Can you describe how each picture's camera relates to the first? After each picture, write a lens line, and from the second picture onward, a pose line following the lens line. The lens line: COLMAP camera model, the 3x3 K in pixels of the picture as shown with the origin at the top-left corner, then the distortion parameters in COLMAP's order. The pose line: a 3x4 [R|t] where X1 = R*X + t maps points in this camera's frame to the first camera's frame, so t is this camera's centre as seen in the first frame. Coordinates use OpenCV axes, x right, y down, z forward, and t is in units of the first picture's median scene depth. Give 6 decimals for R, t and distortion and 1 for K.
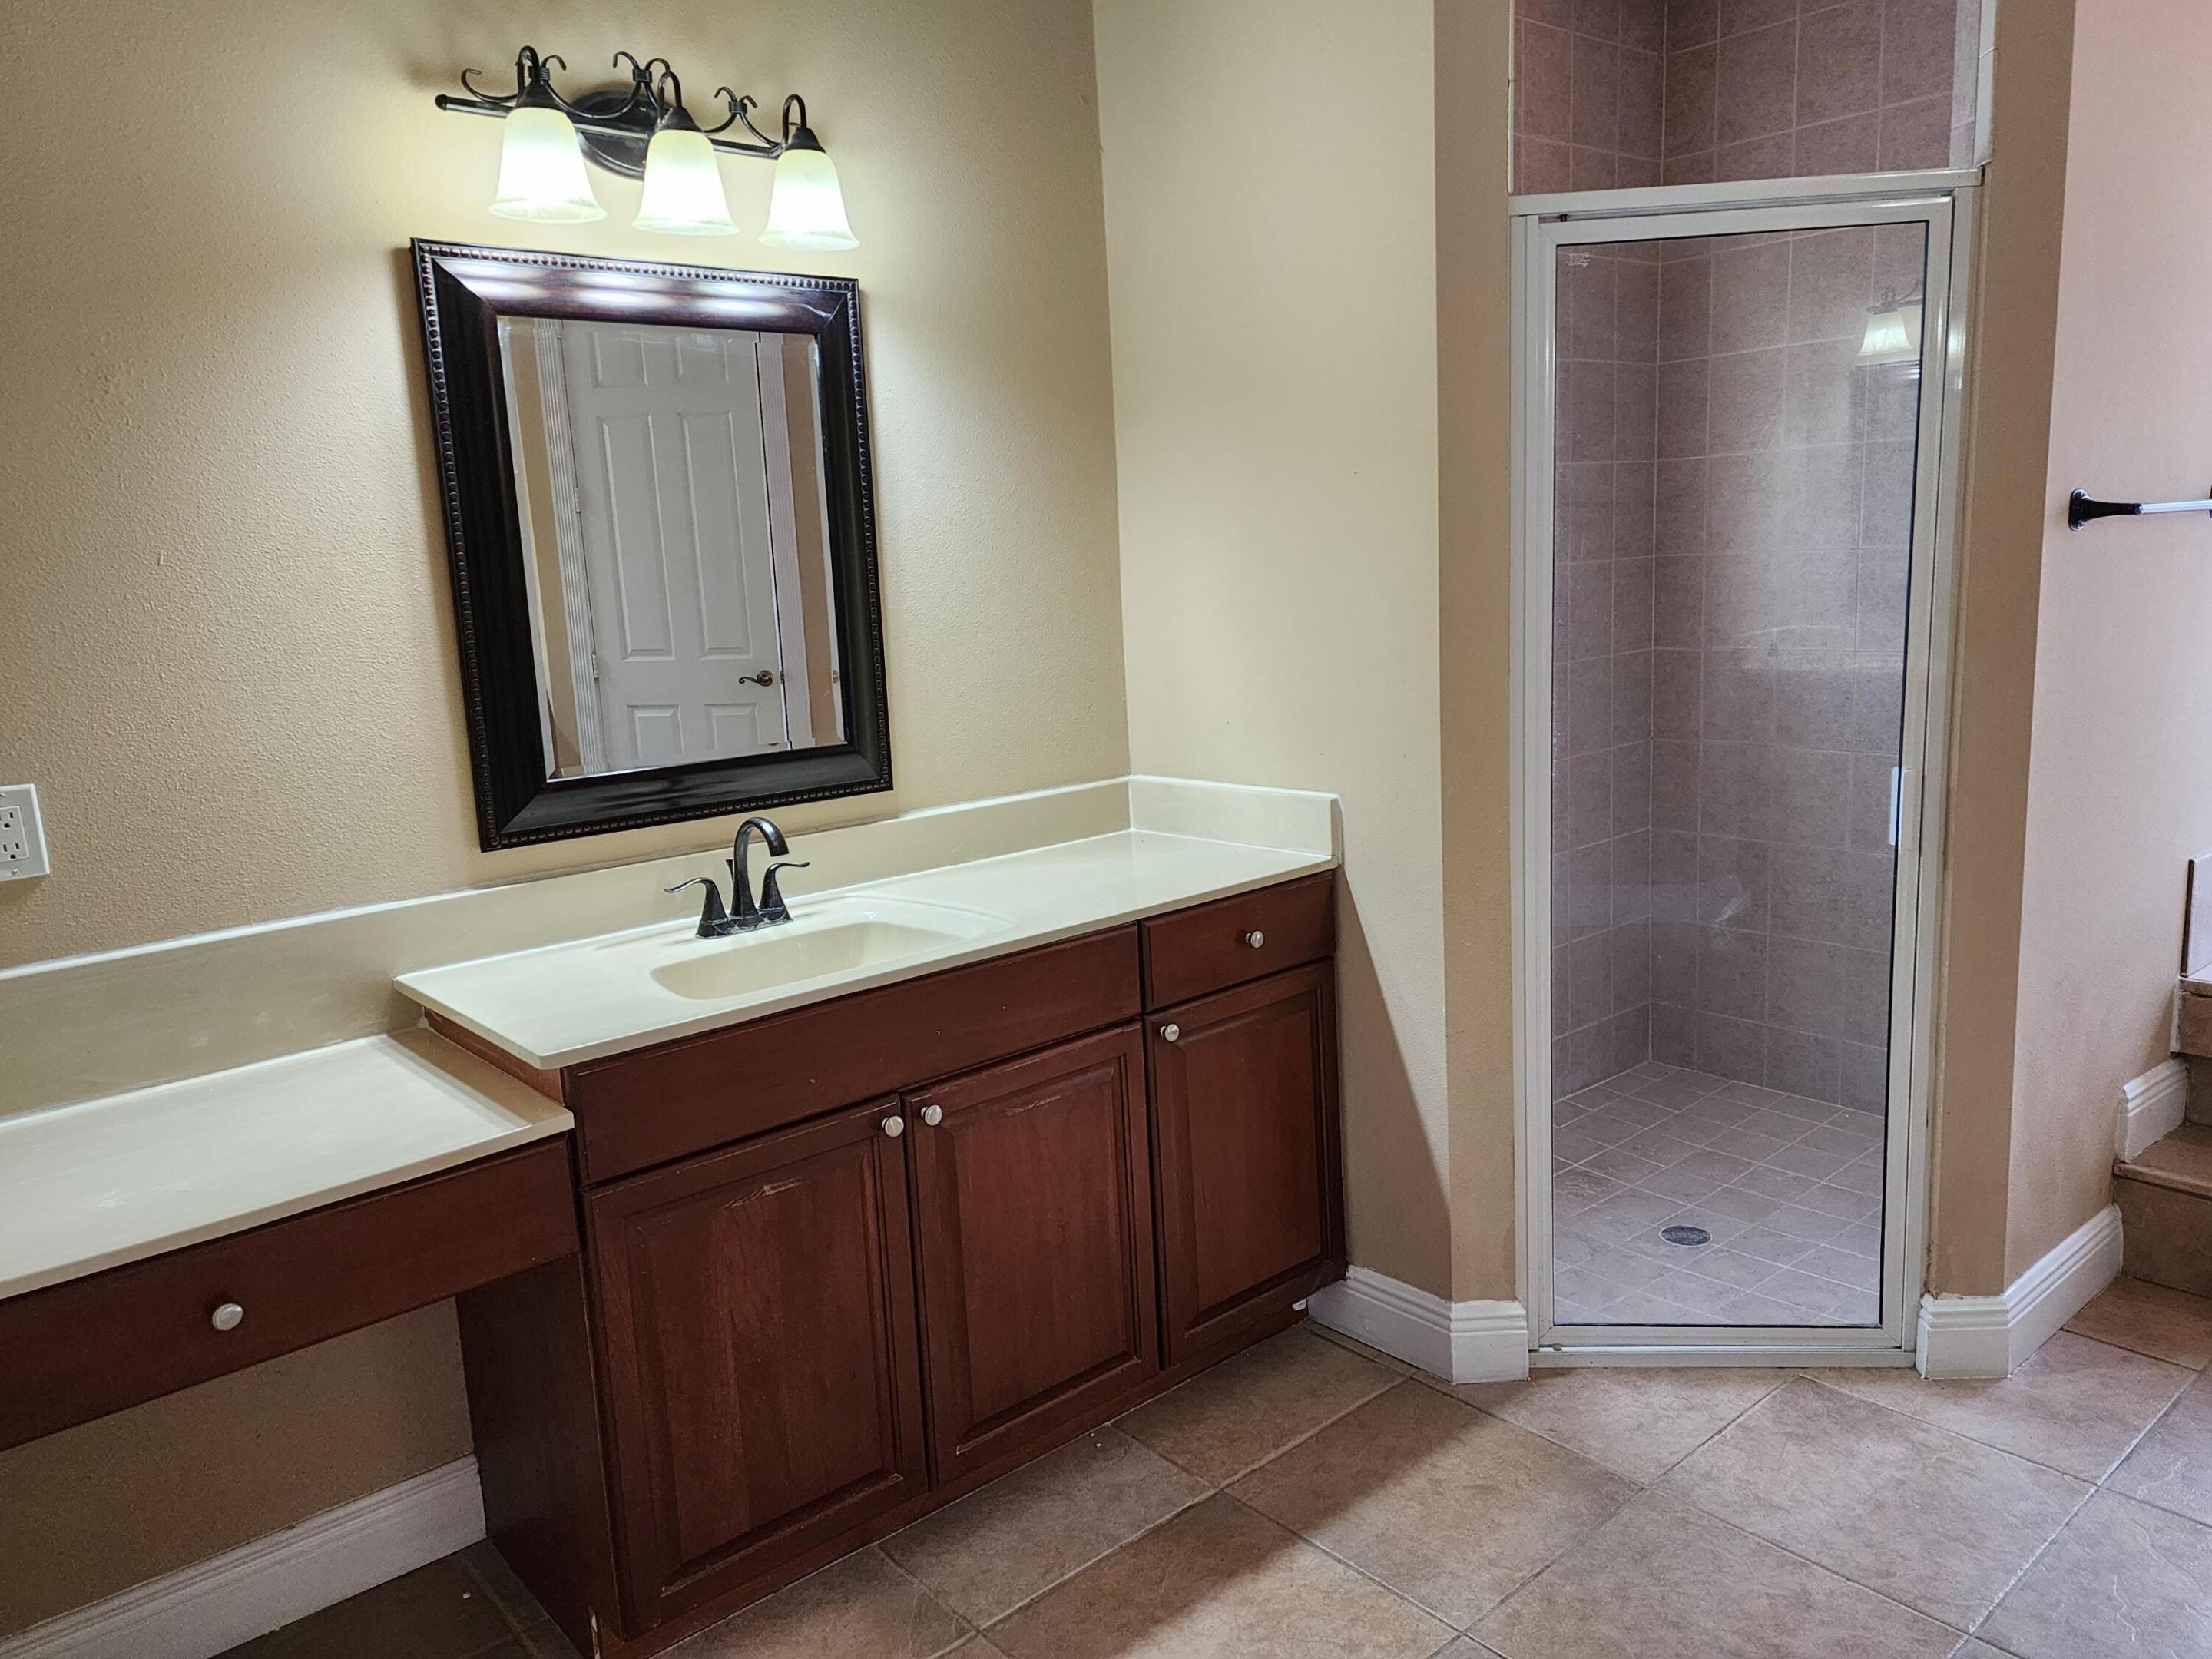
lens RADIAL K [[1584.9, 0, 1089.9], [0, 1584.9, 830.8], [0, 0, 1]] dist [0.074027, -0.063693]
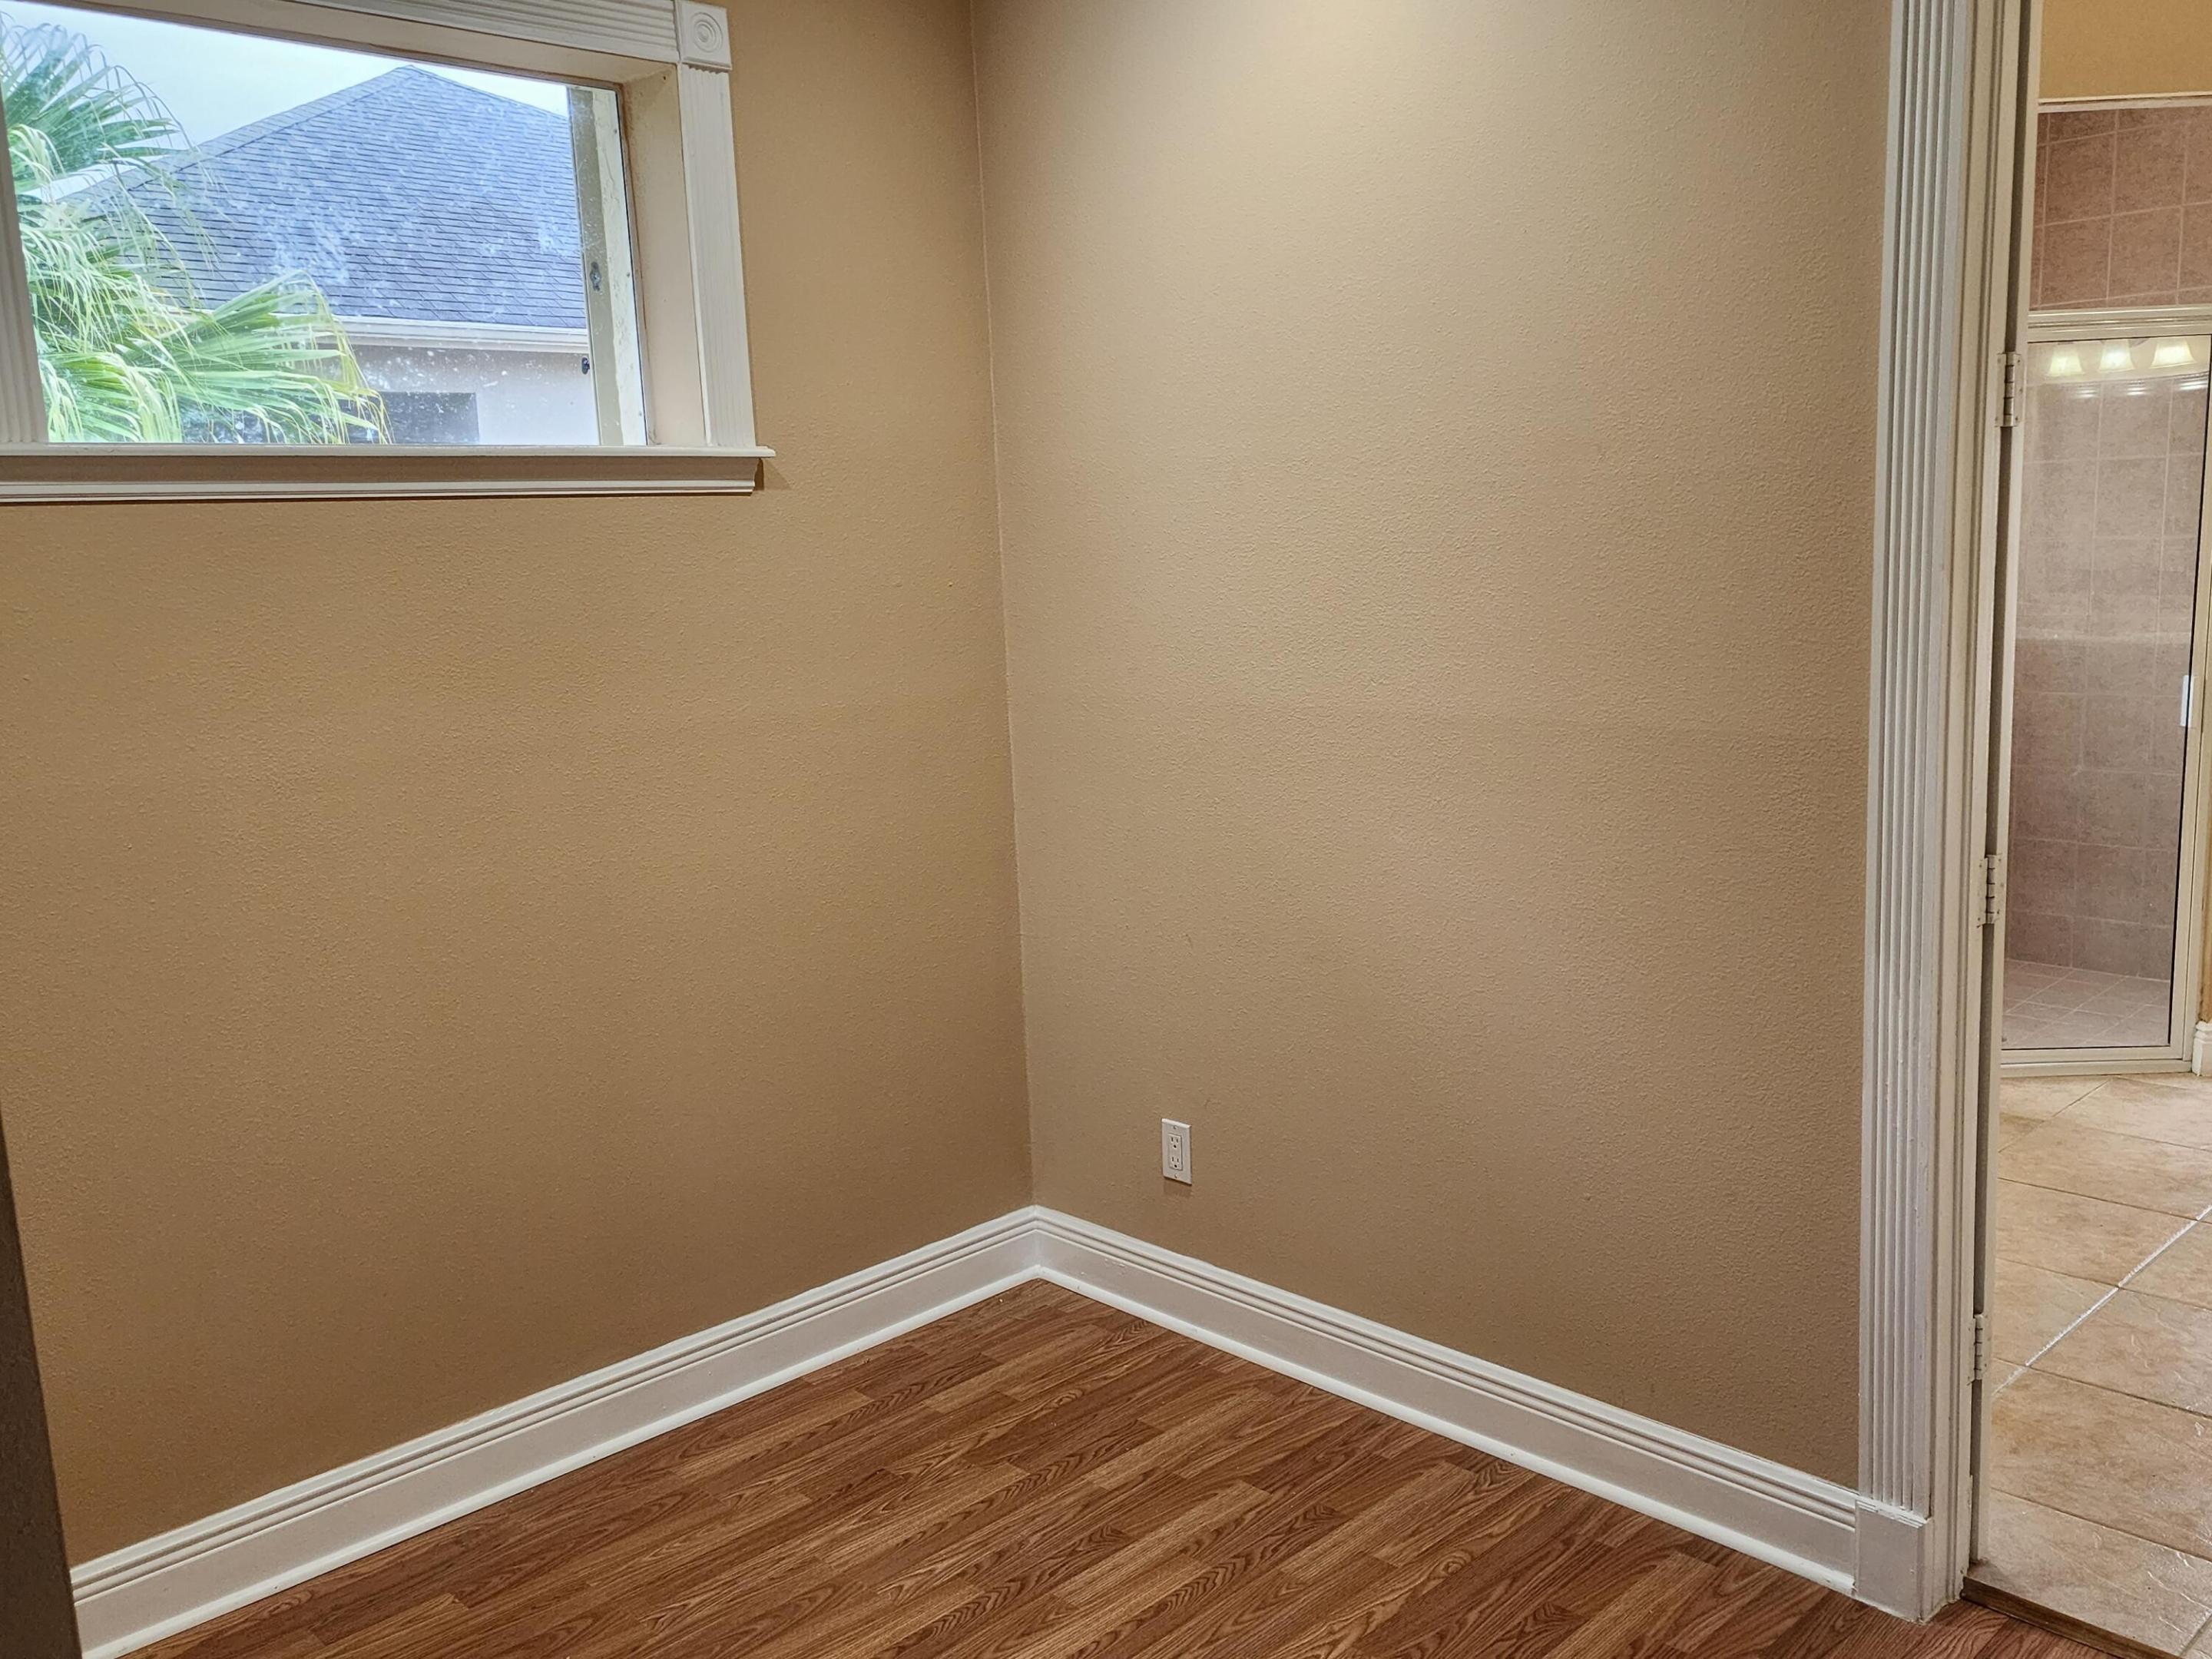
lens RADIAL K [[1869.3, 0, 1101.6], [0, 1869.3, 820.0], [0, 0, 1]] dist [0.102357, -0.090423]
pose [[0.998052, 0.001379, 0.062372, -0.641057], [0.000023, 0.999748, -0.022463, 0.136415], [-0.062388, 0.022420, 0.997800, -0.760399]]
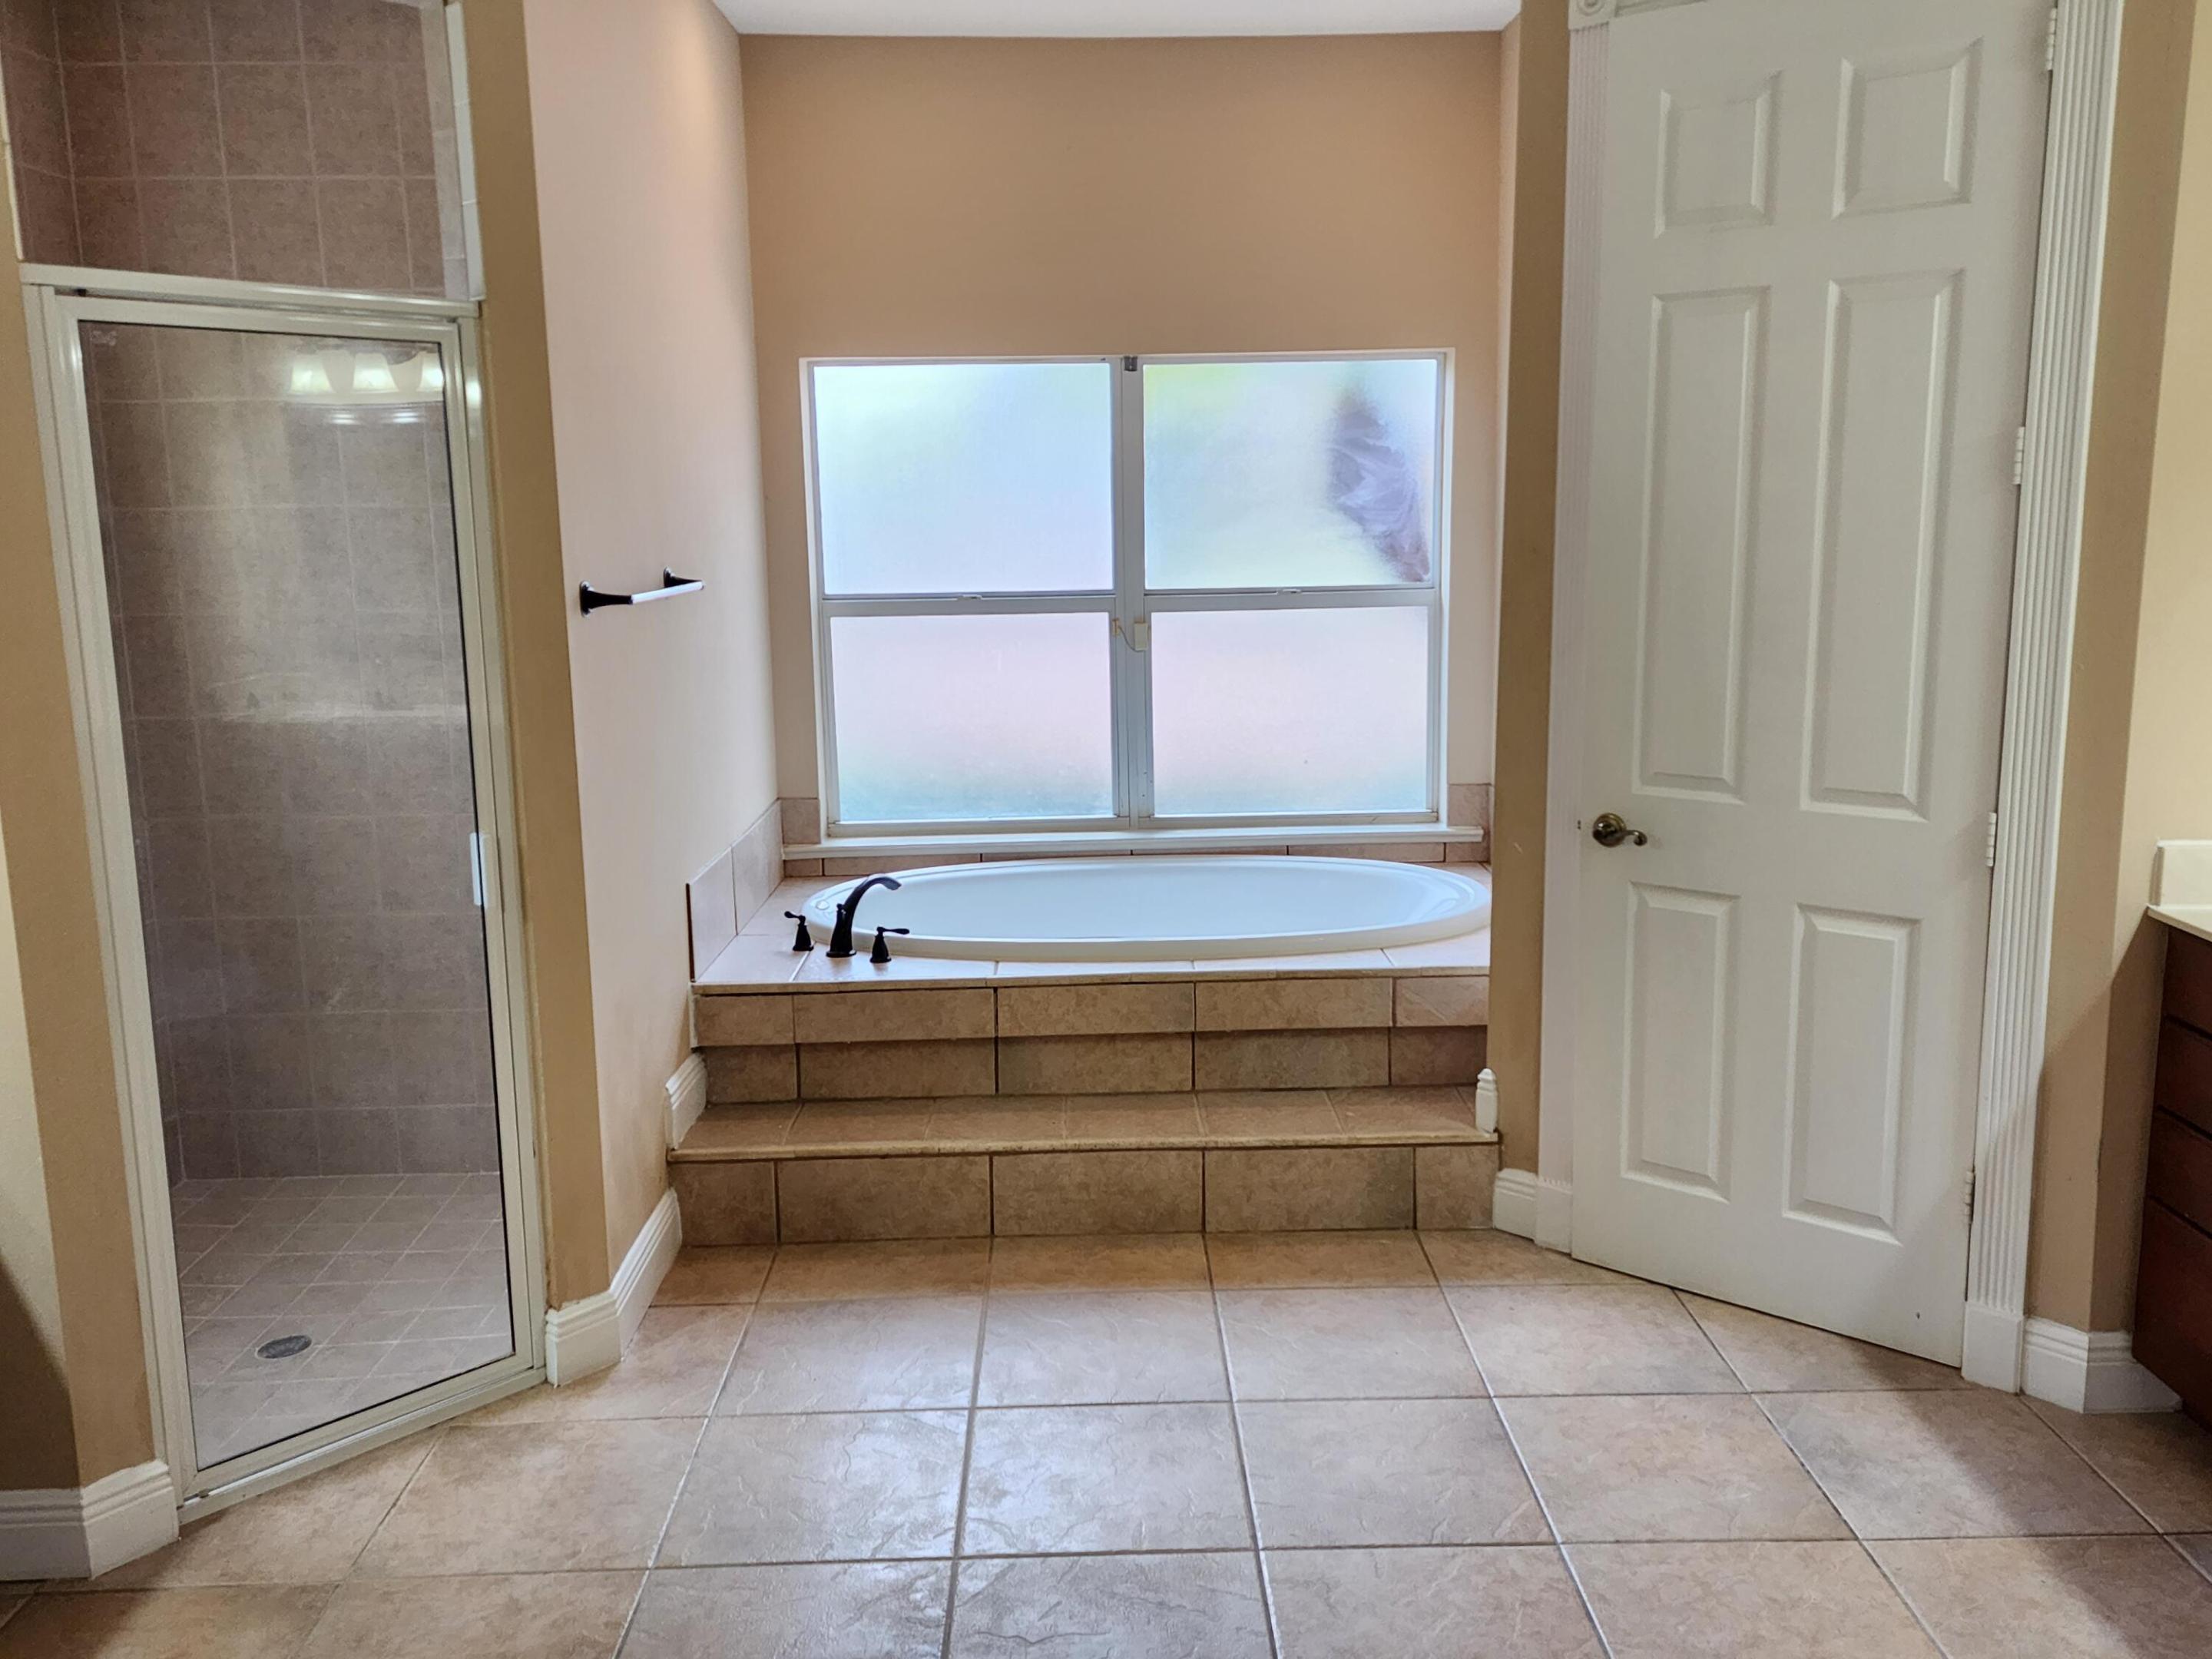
lens RADIAL K [[1869.3, 0, 1101.6], [0, 1869.3, 820.0], [0, 0, 1]] dist [0.102357, -0.090423]
pose [[0.642868, -0.096777, 0.759839, -0.182160], [0.125283, 0.991912, 0.020338, -0.020076], [-0.755662, 0.082120, 0.649793, -0.139785]]
